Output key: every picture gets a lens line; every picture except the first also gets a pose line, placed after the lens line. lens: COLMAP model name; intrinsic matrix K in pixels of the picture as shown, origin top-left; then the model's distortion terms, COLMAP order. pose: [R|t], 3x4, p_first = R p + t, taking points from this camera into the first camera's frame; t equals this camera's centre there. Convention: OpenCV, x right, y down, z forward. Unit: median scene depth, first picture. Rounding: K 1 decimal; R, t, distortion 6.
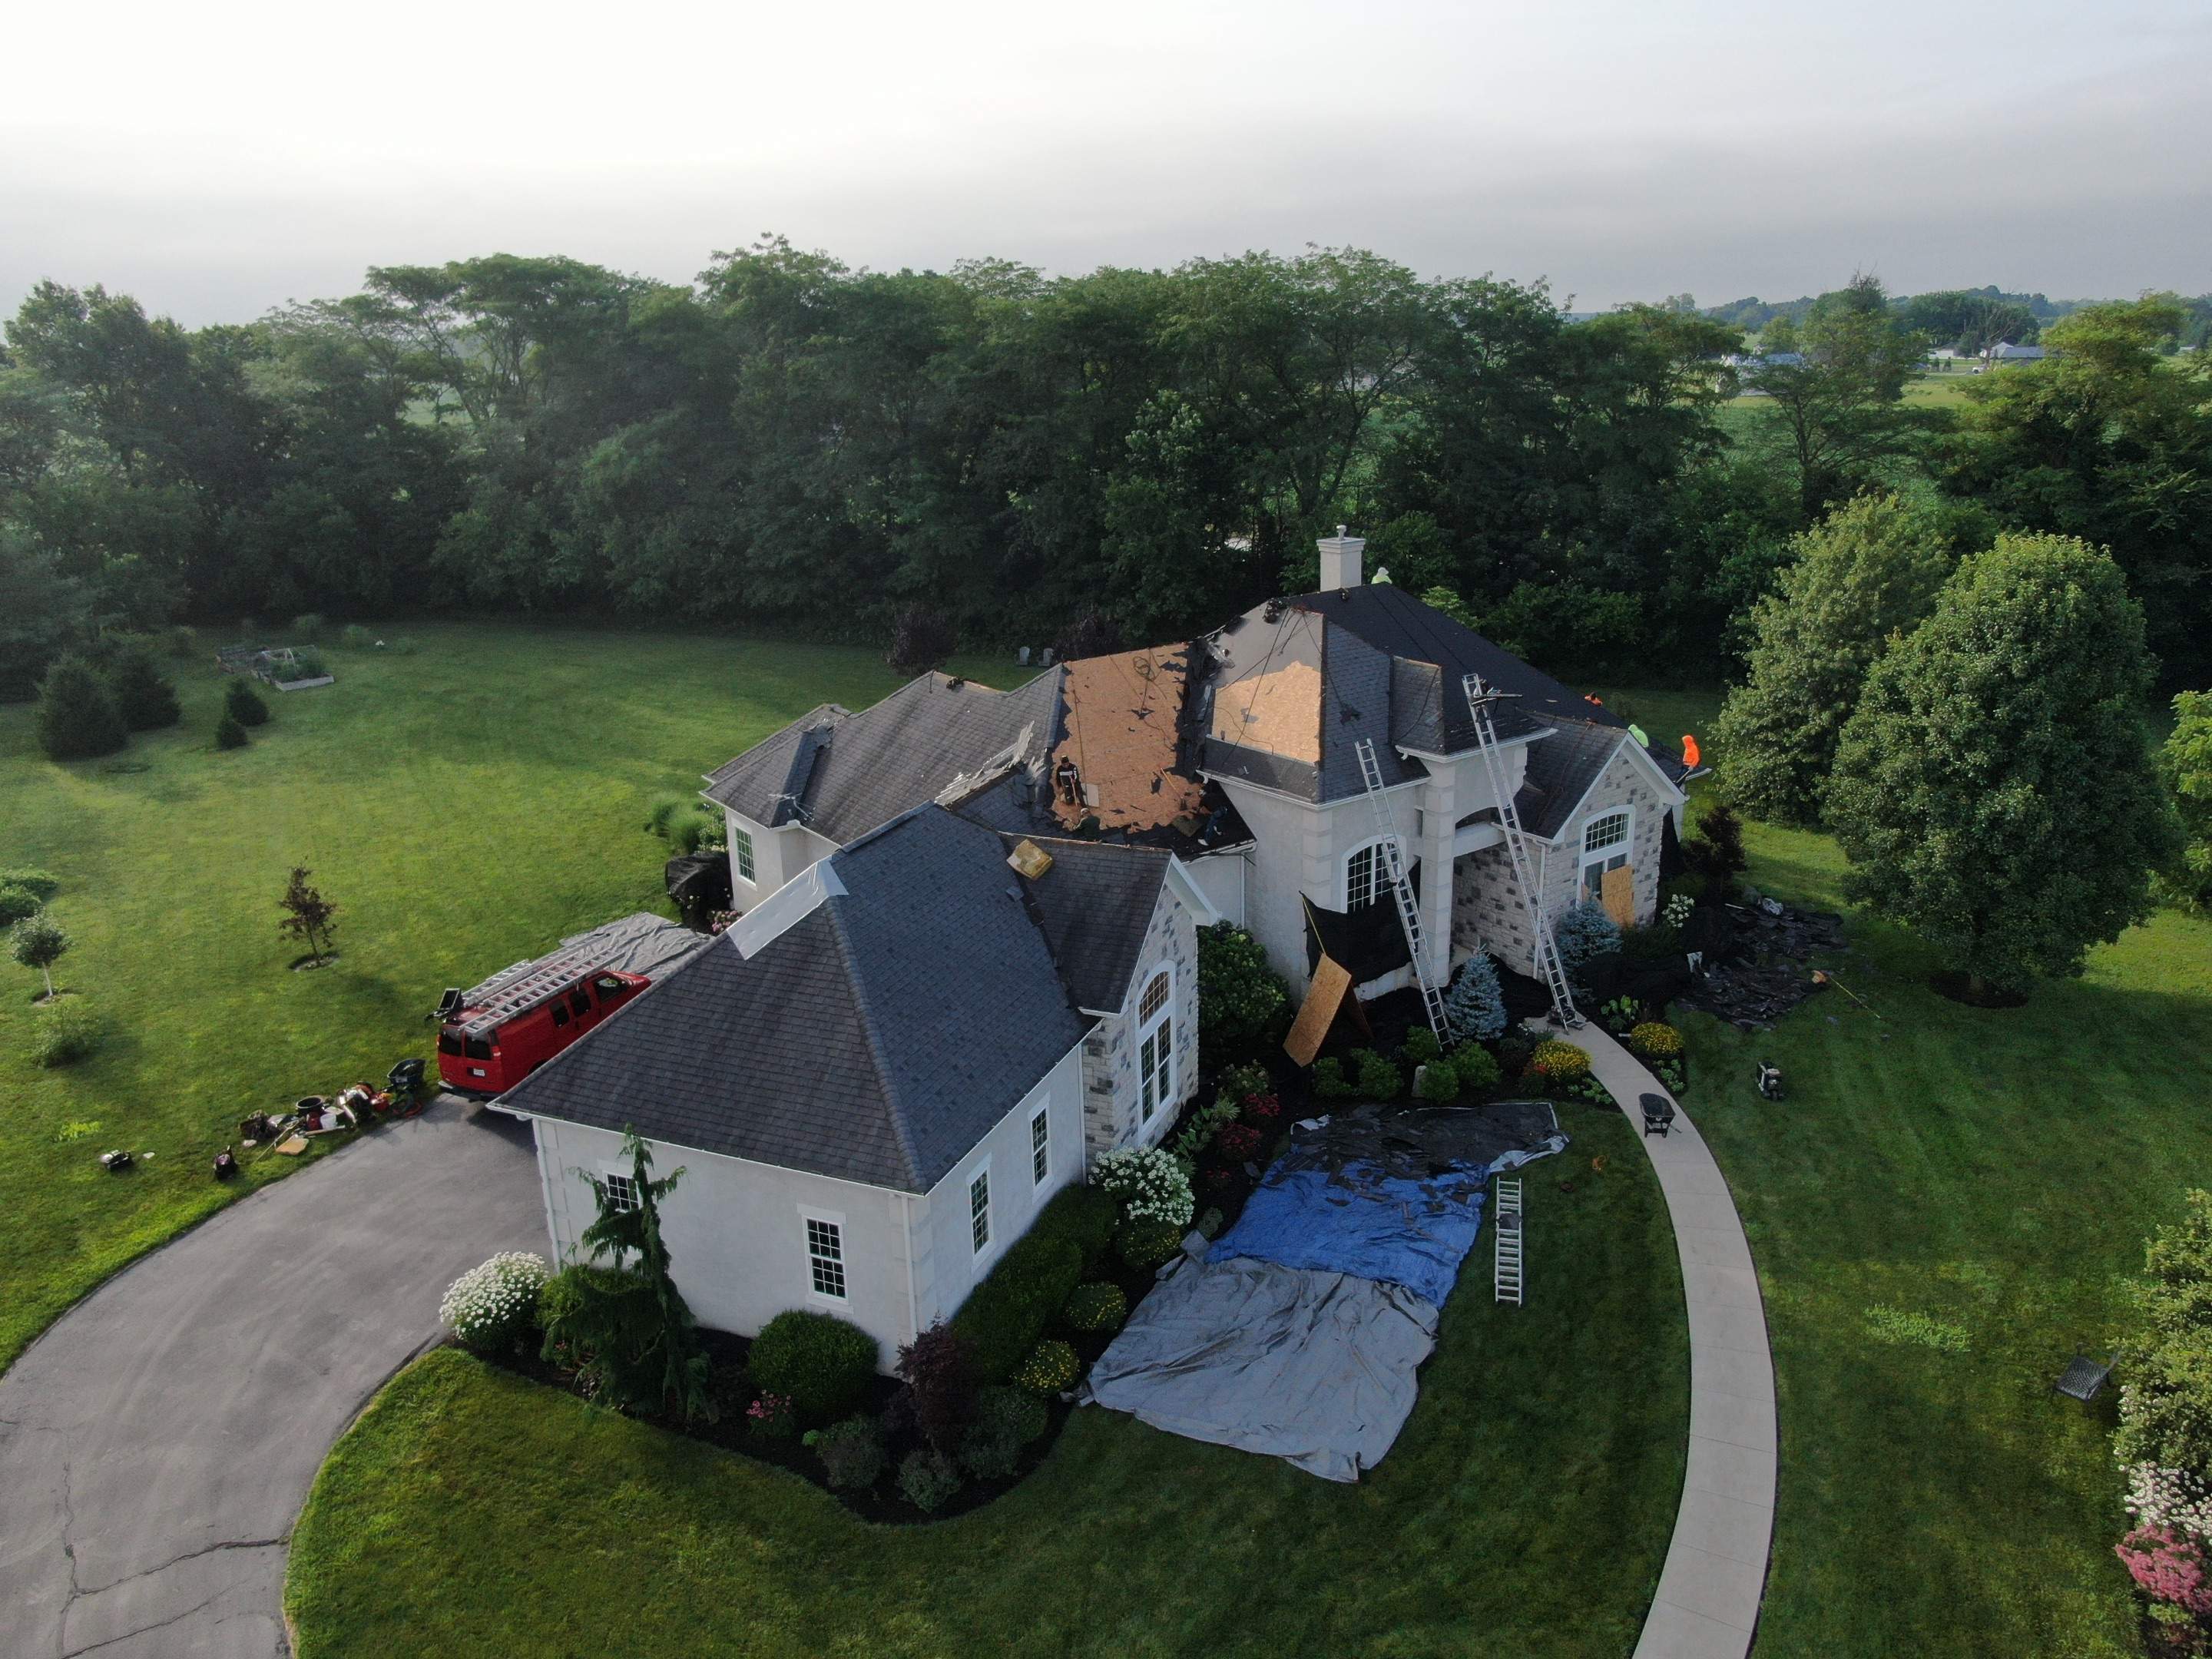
lens RADIAL K [[1587.9, 0, 1106.0], [0, 1587.9, 829.5], [0, 0, 1]] dist [-0.022841, 0.009821]
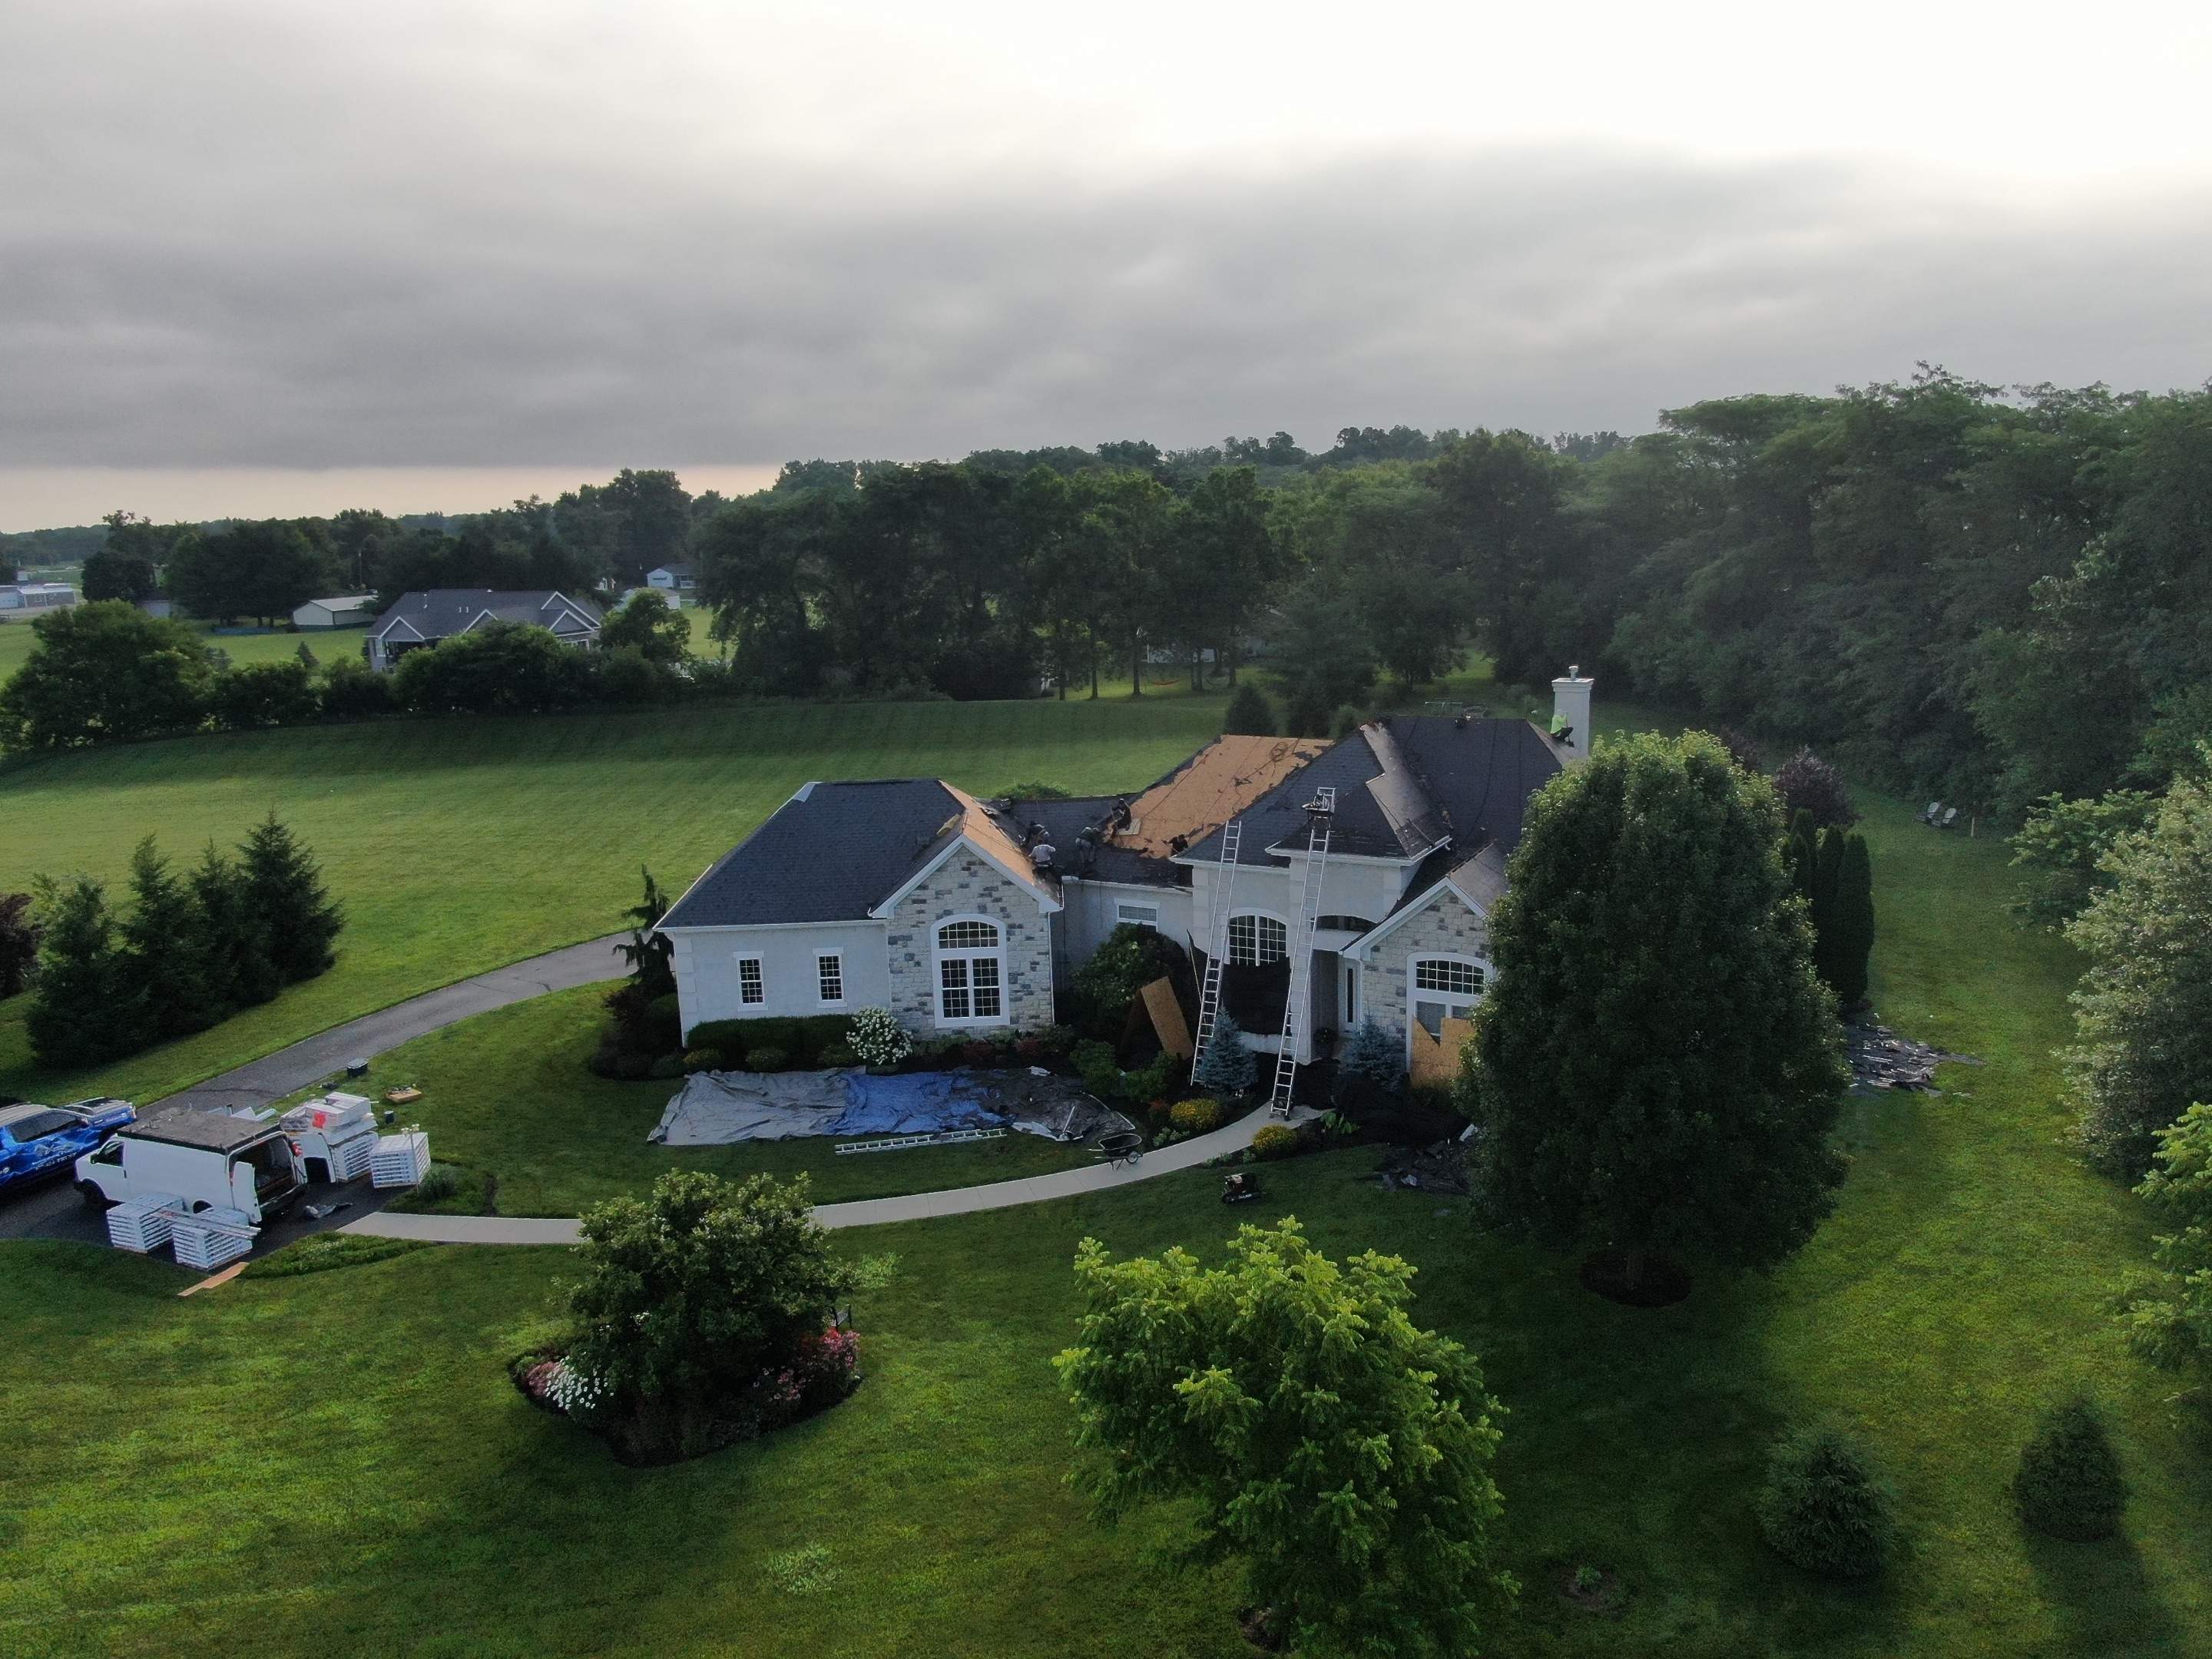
lens RADIAL K [[1521.9, 0, 1106.0], [0, 1521.9, 829.5], [0, 0, 1]] dist [0.010258, 0.005241]
pose [[0.422549, 0.204425, -0.882985, 1.048672], [-0.256095, 0.961461, 0.100041, -0.128945], [0.869407, 0.183856, 0.458616, 0.357201]]
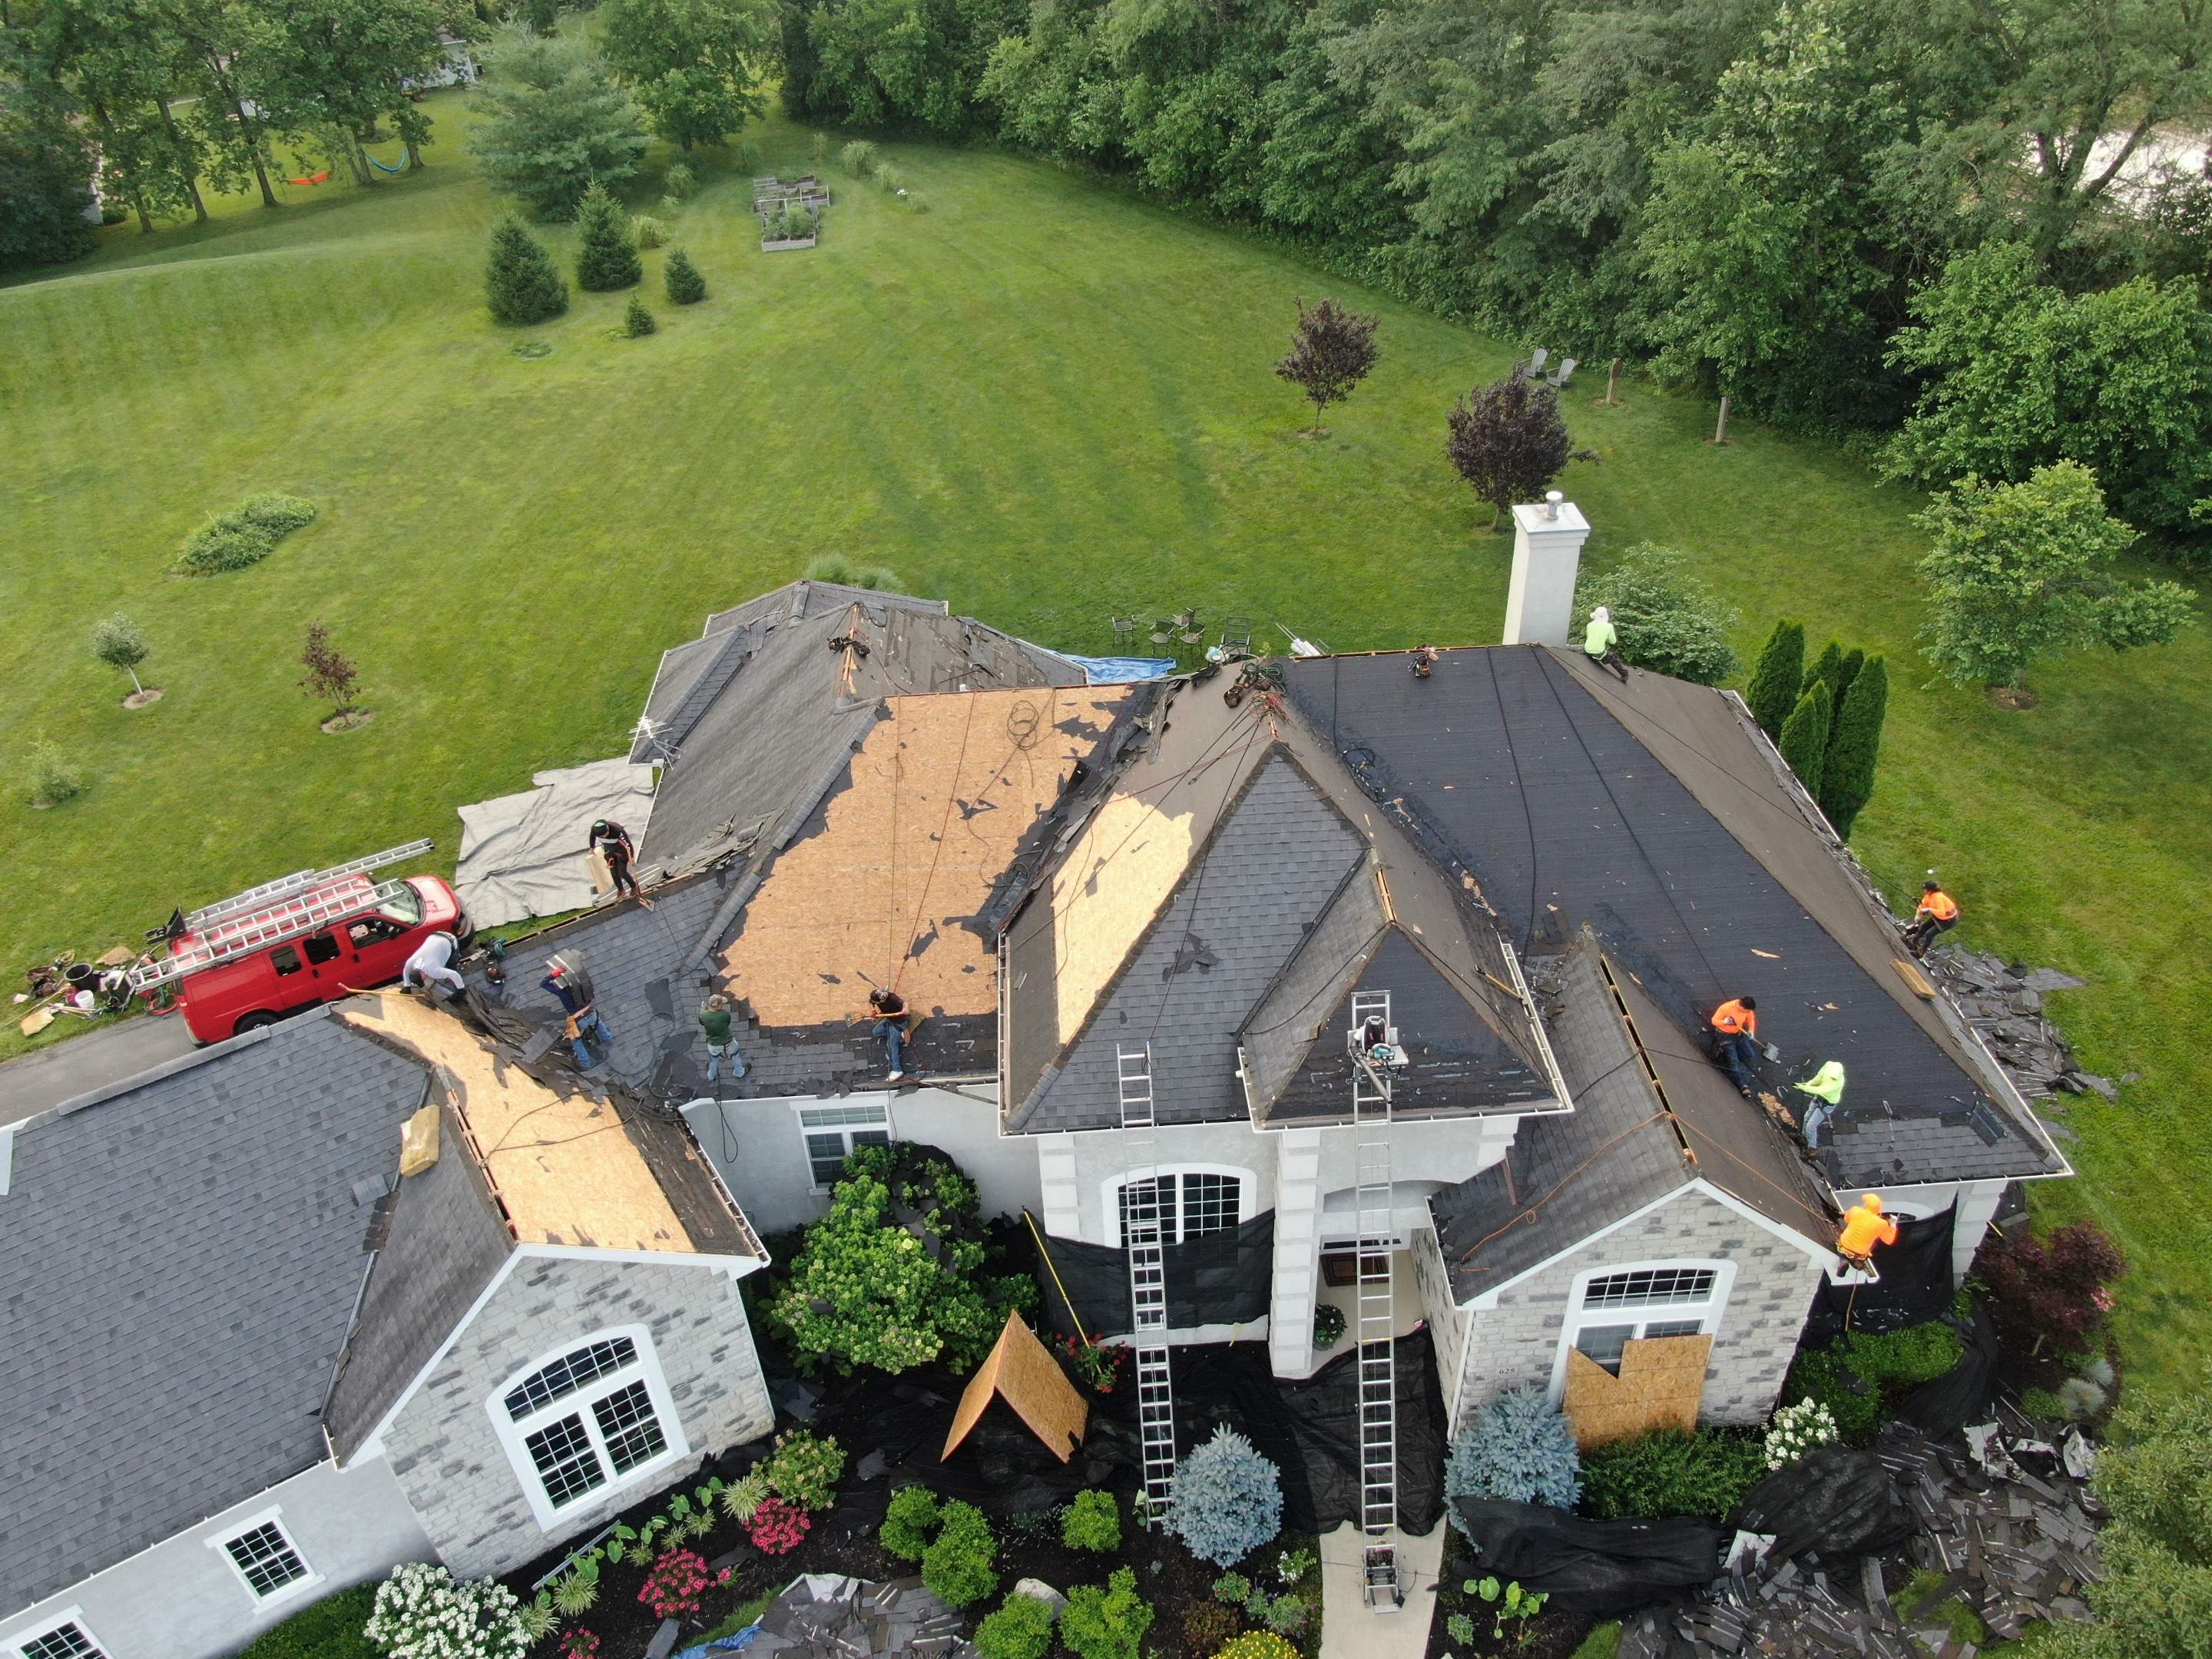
lens RADIAL K [[1587.9, 0, 1106.0], [0, 1587.9, 829.5], [0, 0, 1]] dist [-0.022841, 0.009821]
pose [[0.831553, 0.327560, -0.448580, 0.352334], [-0.155653, 0.912668, 0.377901, -0.311803], [0.533190, -0.244422, 0.809917, 0.510373]]
